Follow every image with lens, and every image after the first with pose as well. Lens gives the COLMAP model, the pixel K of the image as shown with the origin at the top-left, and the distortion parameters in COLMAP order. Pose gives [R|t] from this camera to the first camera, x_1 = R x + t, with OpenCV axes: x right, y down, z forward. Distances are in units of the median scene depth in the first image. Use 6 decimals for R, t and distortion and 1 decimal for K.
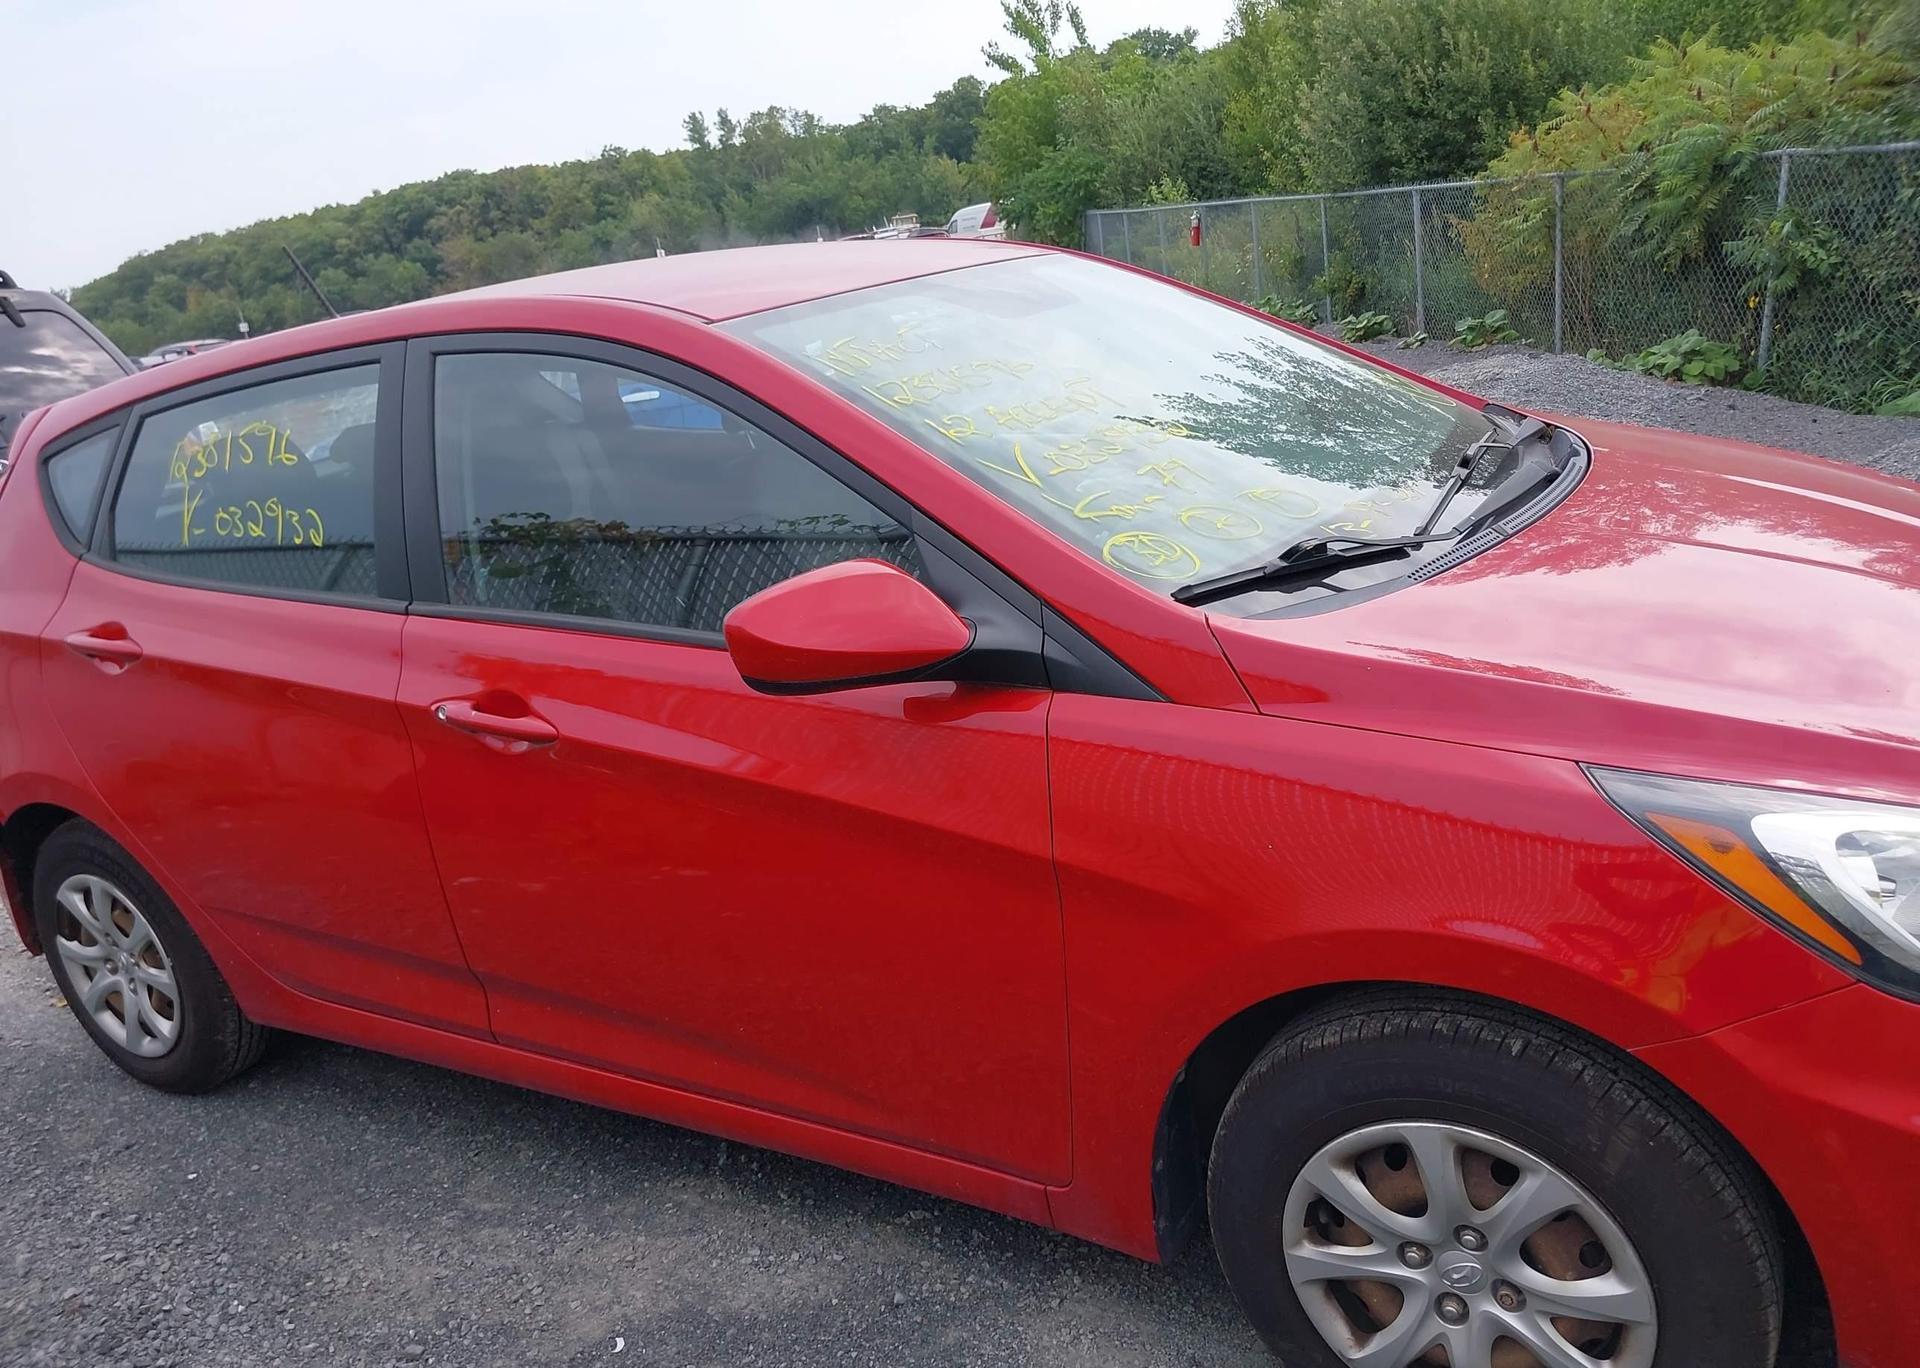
lens RADIAL K [[1506.1, 0, 948.4], [0, 1506.1, 763.3], [0, 0, 1]] dist [-0.003069, 0.007684]
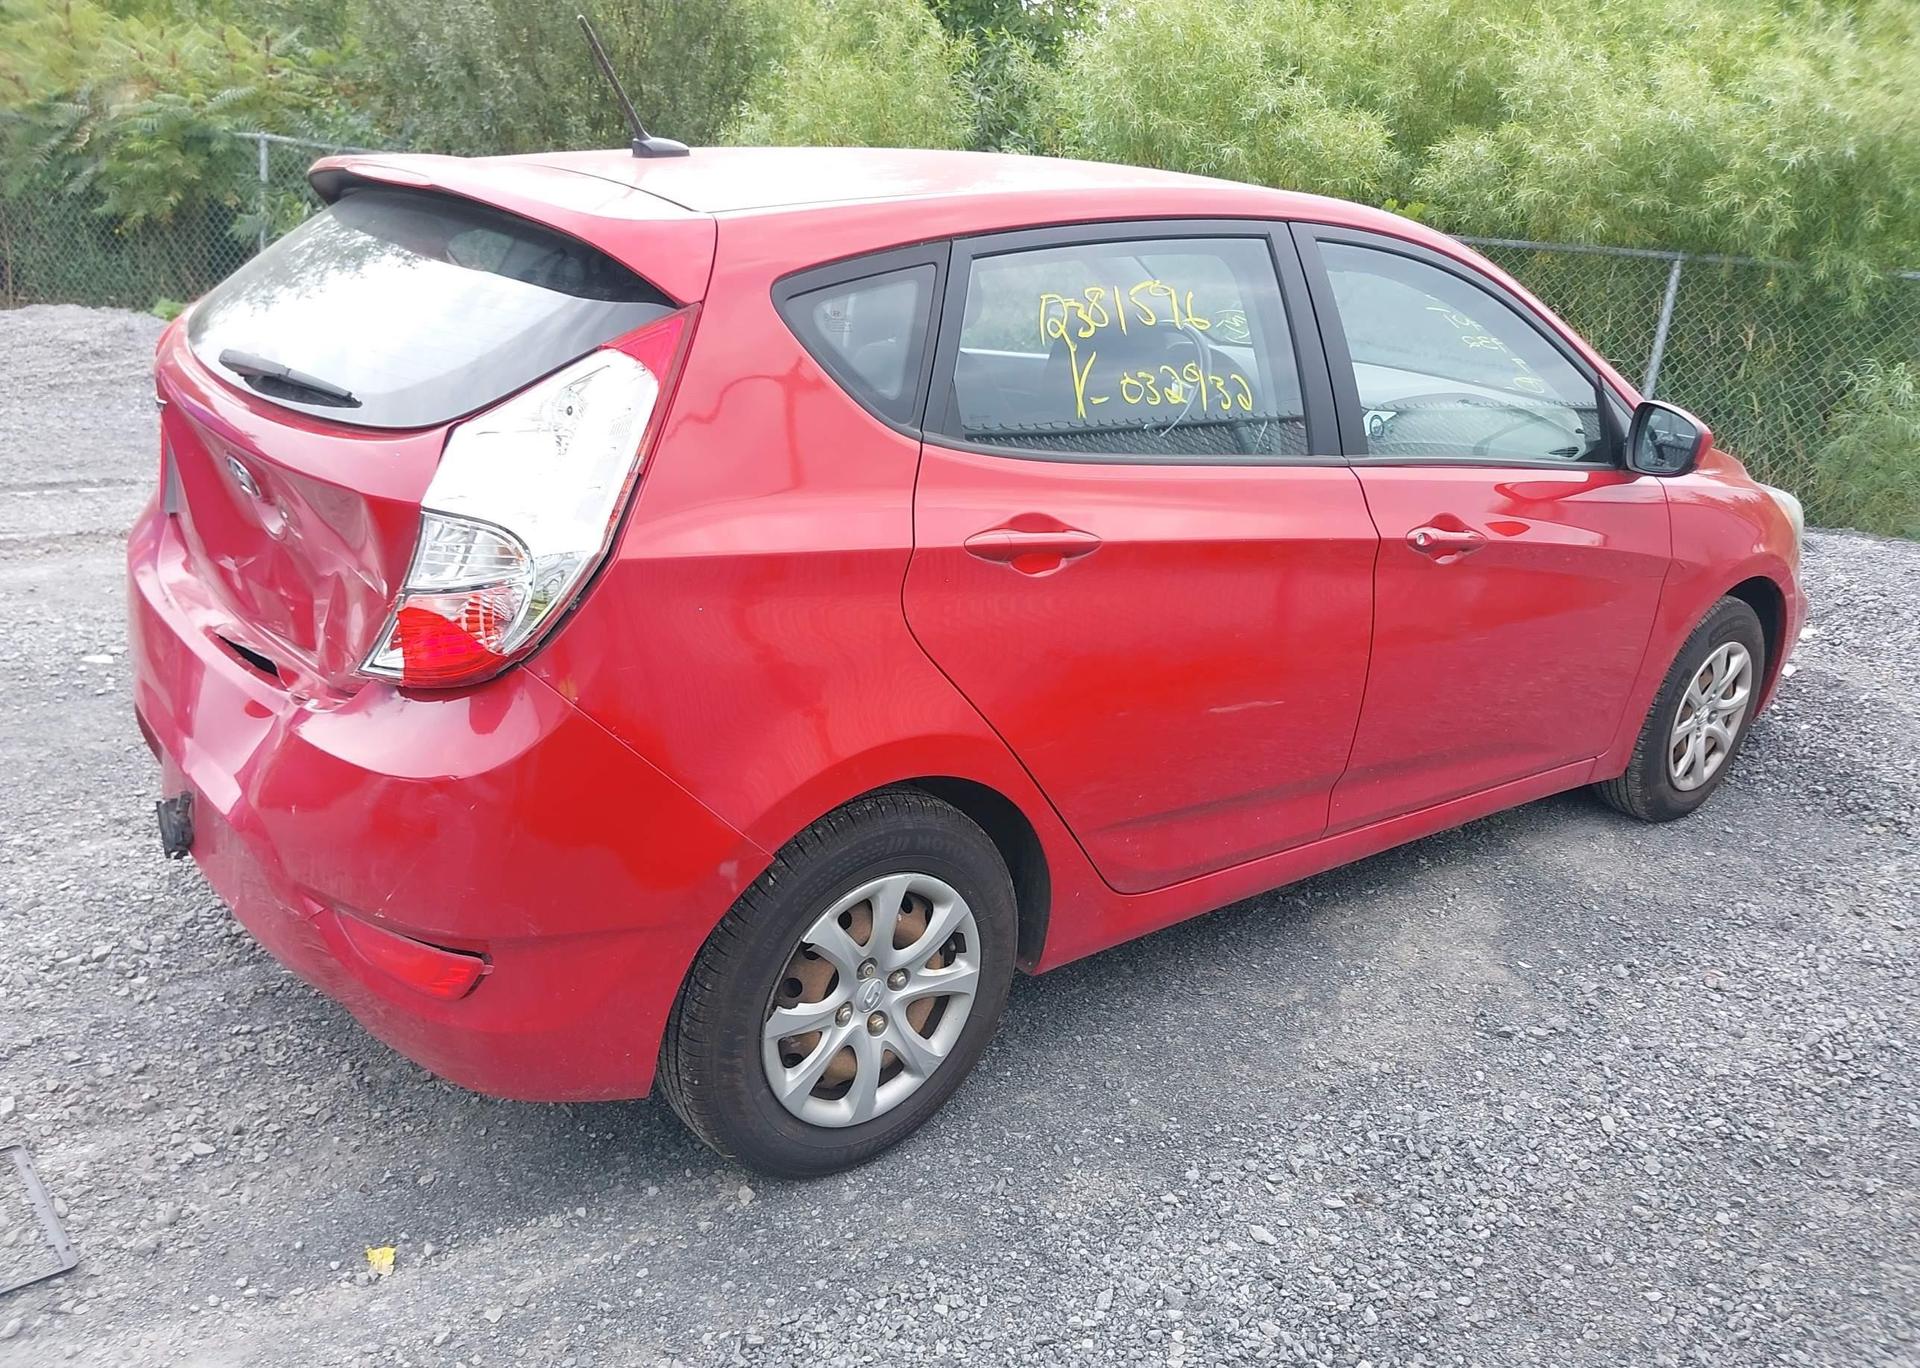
lens RADIAL K [[1498.5, 0, 958.9], [0, 1498.5, 741.8], [0, 0, 1]] dist [0.029391, -0.034926]
pose [[0.339772, -0.193507, 0.920386, -0.356399], [0.183438, 0.973446, 0.136944, -0.024376], [-0.922446, 0.122304, 0.366246, 0.201275]]
